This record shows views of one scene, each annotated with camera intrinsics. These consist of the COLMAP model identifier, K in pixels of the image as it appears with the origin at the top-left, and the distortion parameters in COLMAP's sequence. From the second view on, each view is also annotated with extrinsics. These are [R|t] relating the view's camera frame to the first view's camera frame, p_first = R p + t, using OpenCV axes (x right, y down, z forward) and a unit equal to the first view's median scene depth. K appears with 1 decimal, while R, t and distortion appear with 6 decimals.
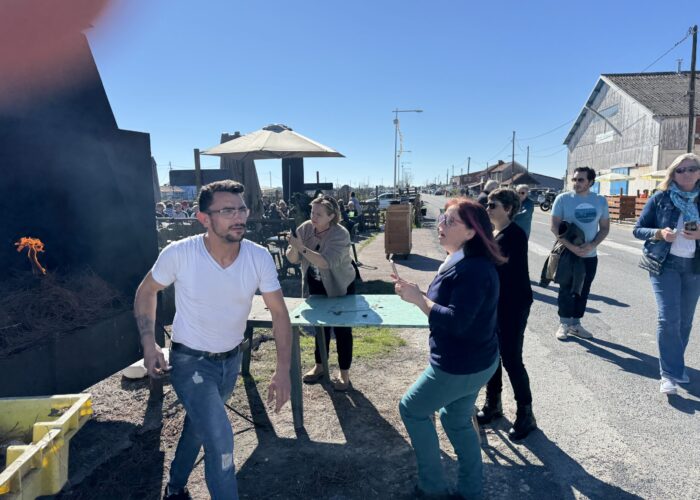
lens RADIAL K [[495.9, 0, 348.1], [0, 495.9, 249.1], [0, 0, 1]] dist [0.071350, -0.078826]
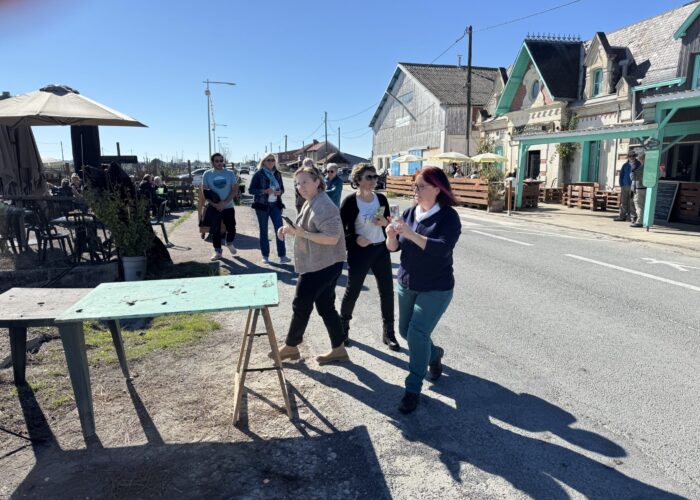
lens RADIAL K [[495.9, 0, 350.5], [0, 495.9, 247.8], [0, 0, 1]] dist [0.071350, -0.078826]
pose [[0.935924, -0.041073, 0.349798, 0.012349], [0.026044, 0.998529, 0.047565, -0.000625], [-0.351237, -0.035407, 0.935617, 0.009617]]
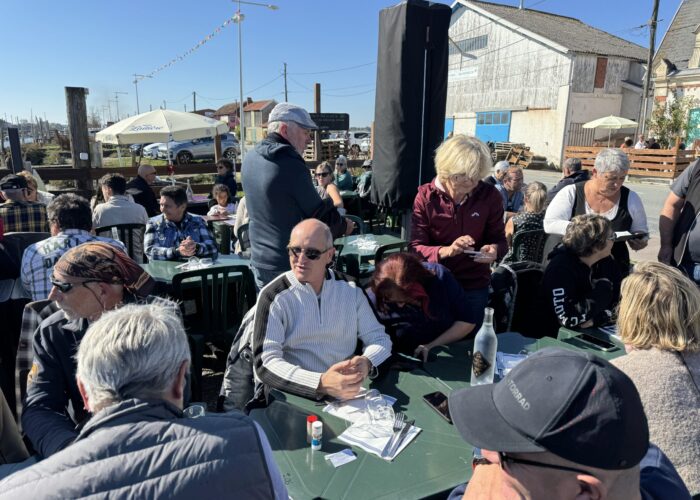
lens RADIAL K [[495.9, 0, 350.6], [0, 495.9, 252.2], [0, 0, 1]] dist [0.071350, -0.078826]
pose [[0.832114, -0.108782, 0.543831, -0.253423], [0.042224, 0.990155, 0.133454, -0.059543], [-0.552995, -0.088086, 0.828515, 0.530171]]
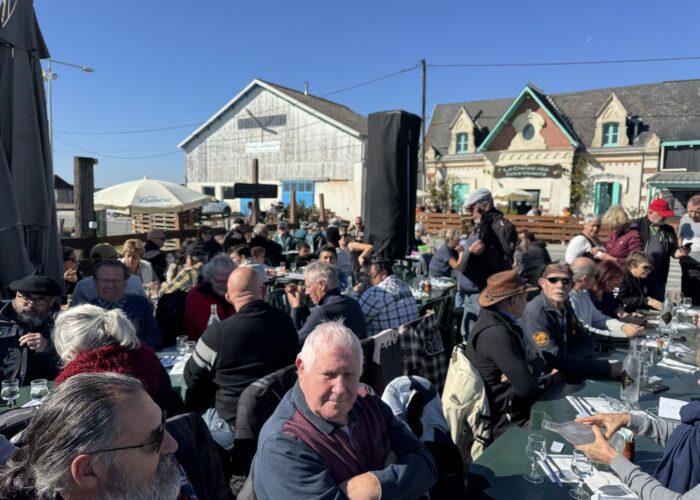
lens RADIAL K [[495.9, 0, 352.4], [0, 495.9, 259.3], [0, 0, 1]] dist [0.071350, -0.078826]
pose [[0.485762, -0.082057, 0.870231, -0.391337], [0.076369, 0.995761, 0.051264, -0.066237], [-0.870748, 0.041557, 0.489970, 0.592548]]
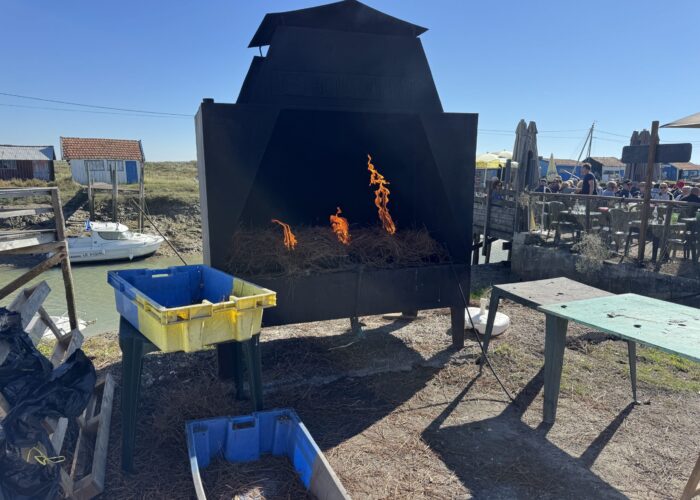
lens RADIAL K [[495.9, 0, 346.8], [0, 495.9, 253.3], [0, 0, 1]] dist [0.071350, -0.078826]
pose [[0.554282, 0.163561, -0.816100, 0.147914], [-0.122172, 0.985870, 0.114609, -0.006046], [0.823314, 0.036180, 0.566432, 0.053667]]
